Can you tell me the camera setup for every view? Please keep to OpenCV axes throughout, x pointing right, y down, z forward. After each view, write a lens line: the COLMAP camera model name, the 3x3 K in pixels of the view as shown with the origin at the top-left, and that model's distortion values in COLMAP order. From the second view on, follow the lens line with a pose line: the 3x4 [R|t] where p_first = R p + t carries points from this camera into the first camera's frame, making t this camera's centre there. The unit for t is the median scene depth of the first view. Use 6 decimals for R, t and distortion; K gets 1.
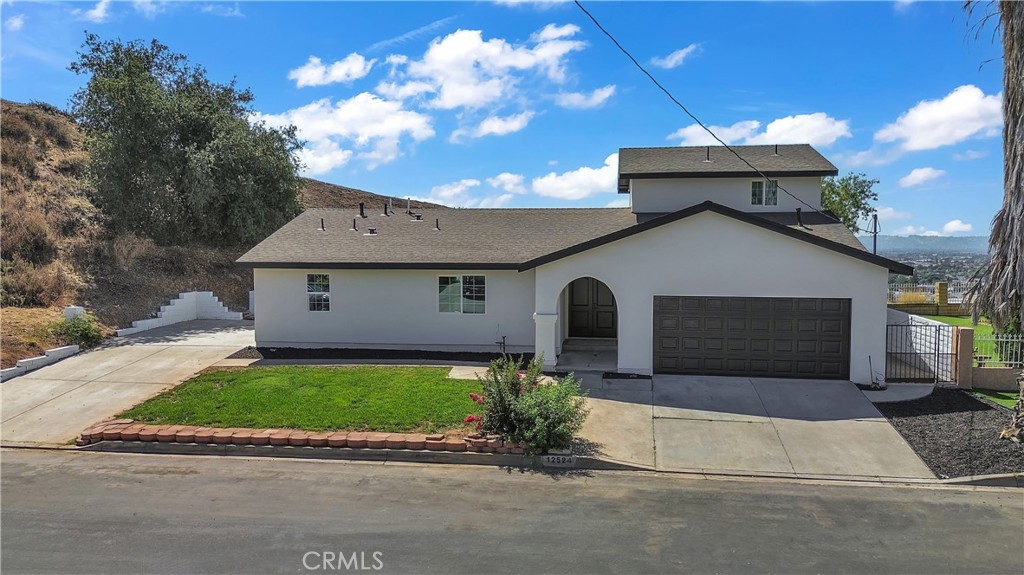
lens RADIAL K [[731.6, 0, 512.0], [0, 731.6, 287.5], [0, 0, 1]] dist [0.038729, -0.002332]
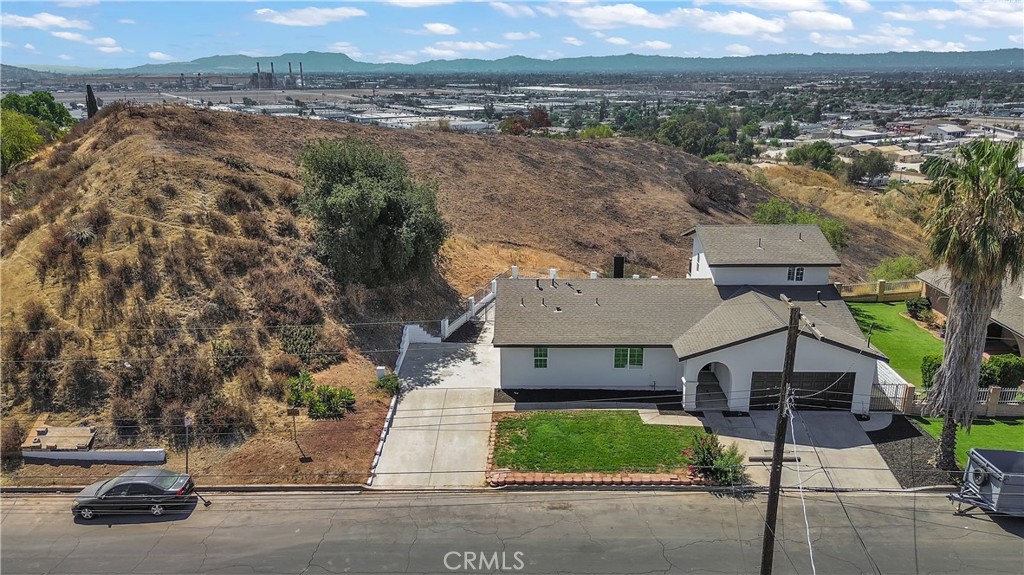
lens RADIAL K [[731.6, 0, 512.0], [0, 731.6, 287.5], [0, 0, 1]] dist [0.038729, -0.002332]
pose [[0.992532, -0.045027, 0.113371, -0.618982], [0.017175, 0.971708, 0.235561, -0.655394], [-0.120770, -0.231854, 0.965224, -0.668537]]
